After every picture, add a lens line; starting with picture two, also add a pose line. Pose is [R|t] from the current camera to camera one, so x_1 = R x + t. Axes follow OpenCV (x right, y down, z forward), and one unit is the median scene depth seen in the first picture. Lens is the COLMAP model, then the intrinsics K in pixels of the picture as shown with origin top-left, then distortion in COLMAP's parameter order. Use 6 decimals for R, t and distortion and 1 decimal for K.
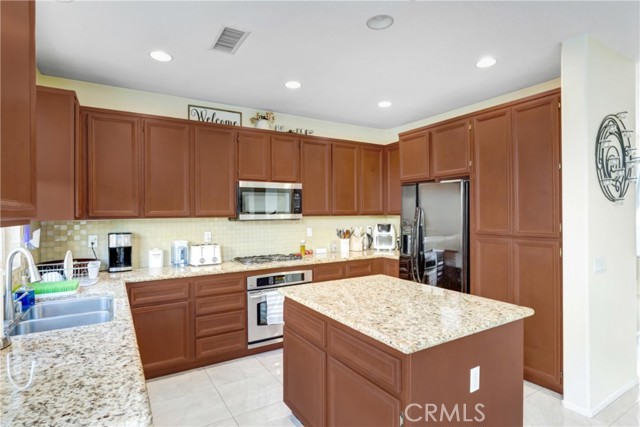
lens RADIAL K [[344.3, 0, 324.5], [0, 344.3, 214.9], [0, 0, 1]] dist [-0.000580, -0.000321]
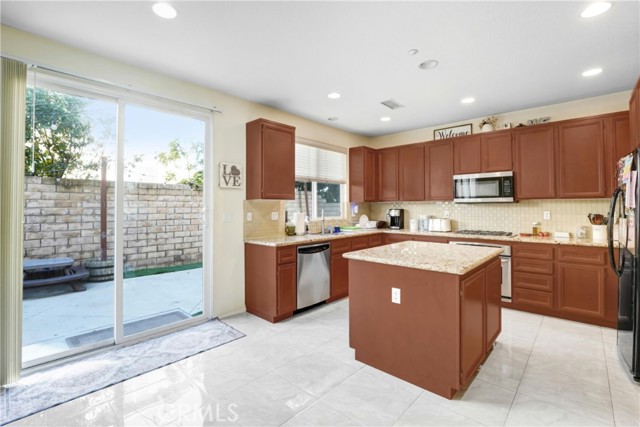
lens RADIAL K [[287.3, 0, 321.7], [0, 287.3, 201.2], [0, 0, 1]] dist [-0.012141, -0.000289]
pose [[0.273519, -0.011060, -0.961803, 0.718978], [-0.004631, 0.999907, -0.012815, 0.026283], [0.961855, 0.007960, 0.273442, 0.133480]]
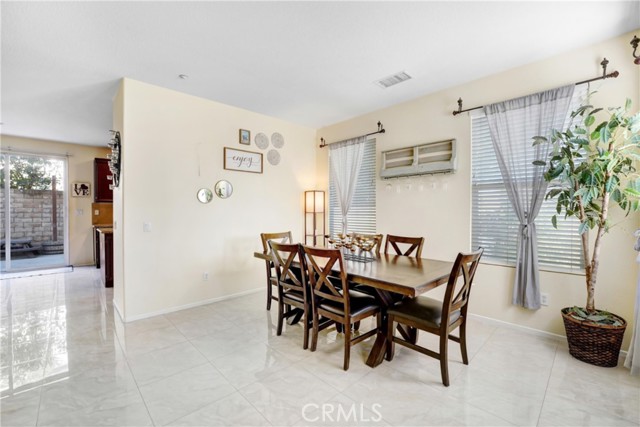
lens RADIAL K [[268.3, 0, 316.7], [0, 268.3, 214.6], [0, 0, 1]] dist [-0.013978, -0.000270]
pose [[0.204737, 0.028898, -0.978390, 1.526349], [-0.004285, 0.999581, 0.028627, 0.029055], [0.978808, -0.001668, 0.204775, 1.102433]]
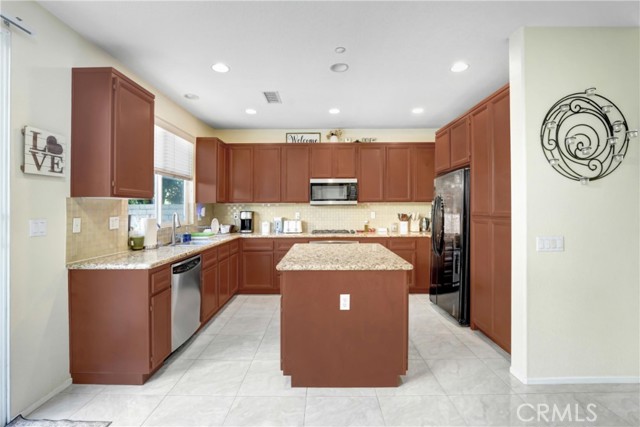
lens RADIAL K [[289.2, 0, 318.9], [0, 289.2, 207.2], [0, 0, 1]] dist [-0.014309, -0.000133]
pose [[0.843995, 0.002669, -0.536344, 0.450584], [-0.005705, 0.999976, -0.004001, 0.029905], [0.536320, 0.006436, 0.843990, -0.058597]]
